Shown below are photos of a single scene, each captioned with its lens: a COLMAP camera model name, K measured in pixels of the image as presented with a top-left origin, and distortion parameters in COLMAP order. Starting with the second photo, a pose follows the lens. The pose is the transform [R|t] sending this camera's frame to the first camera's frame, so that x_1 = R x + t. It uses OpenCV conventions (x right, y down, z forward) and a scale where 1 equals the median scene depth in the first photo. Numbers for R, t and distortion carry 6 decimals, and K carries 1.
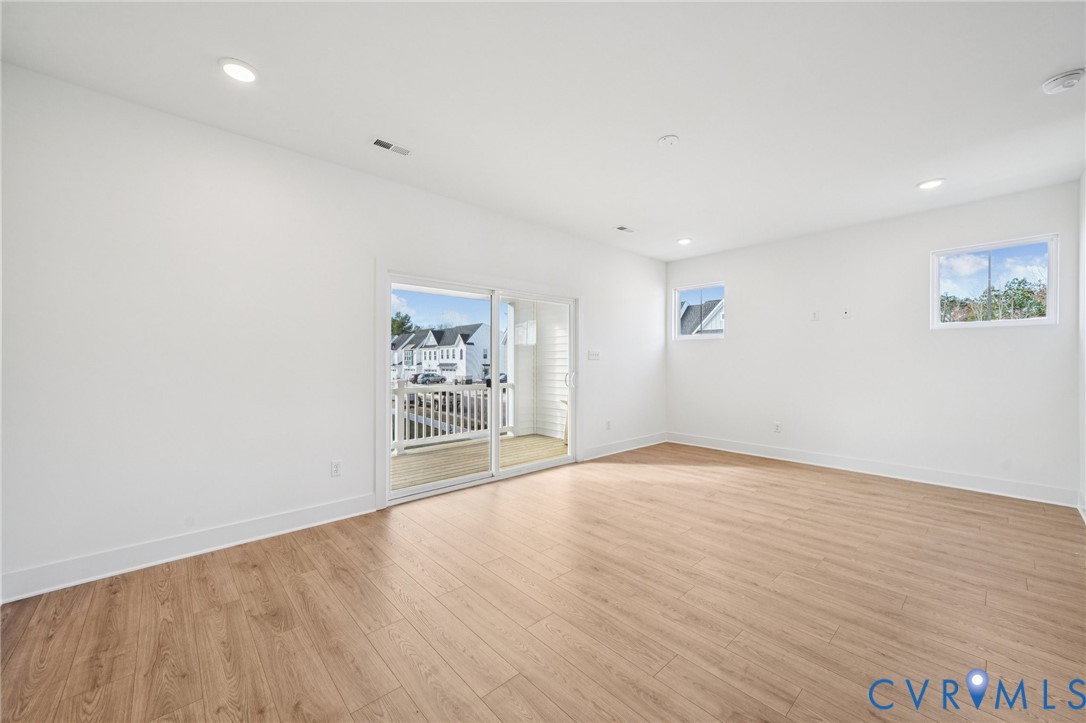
lens RADIAL K [[428.6, 0, 543.0], [0, 428.6, 361.5], [0, 0, 1]] dist [0.001199, 0.000102]
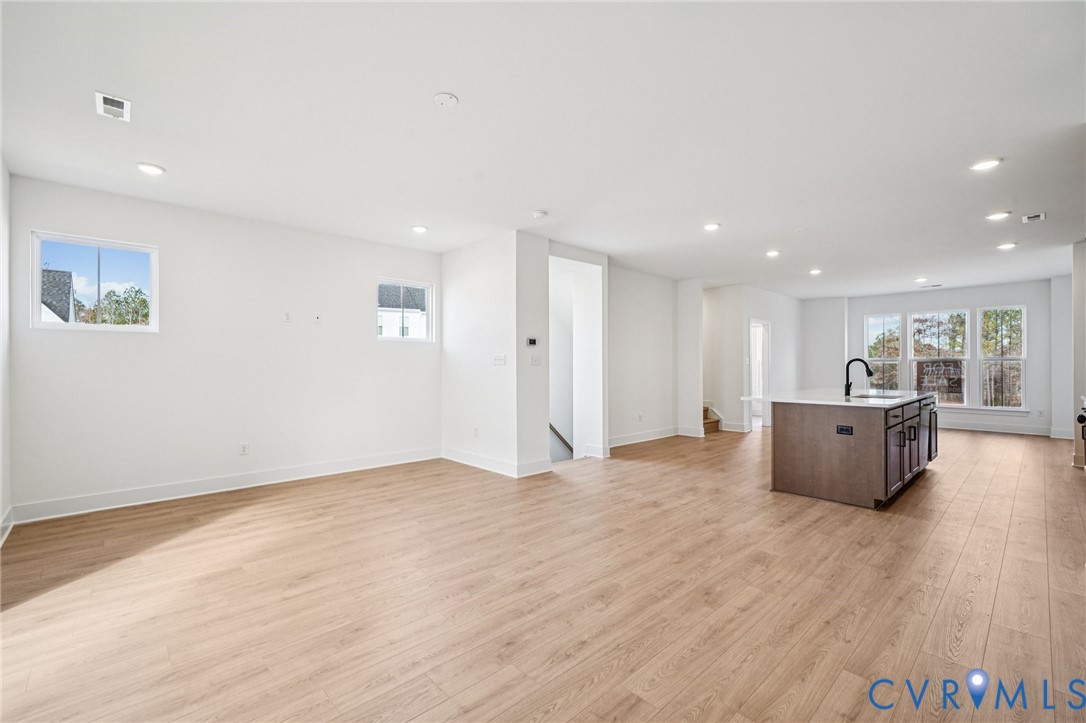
lens RADIAL K [[453.4, 0, 543.0], [0, 453.4, 361.5], [0, 0, 1]] dist [0.001341, 0.000189]
pose [[-0.014072, 0.007563, 0.999872, -0.469654], [0.003731, 0.999965, -0.007511, -0.003777], [-0.999894, 0.003624, -0.014100, 0.659456]]
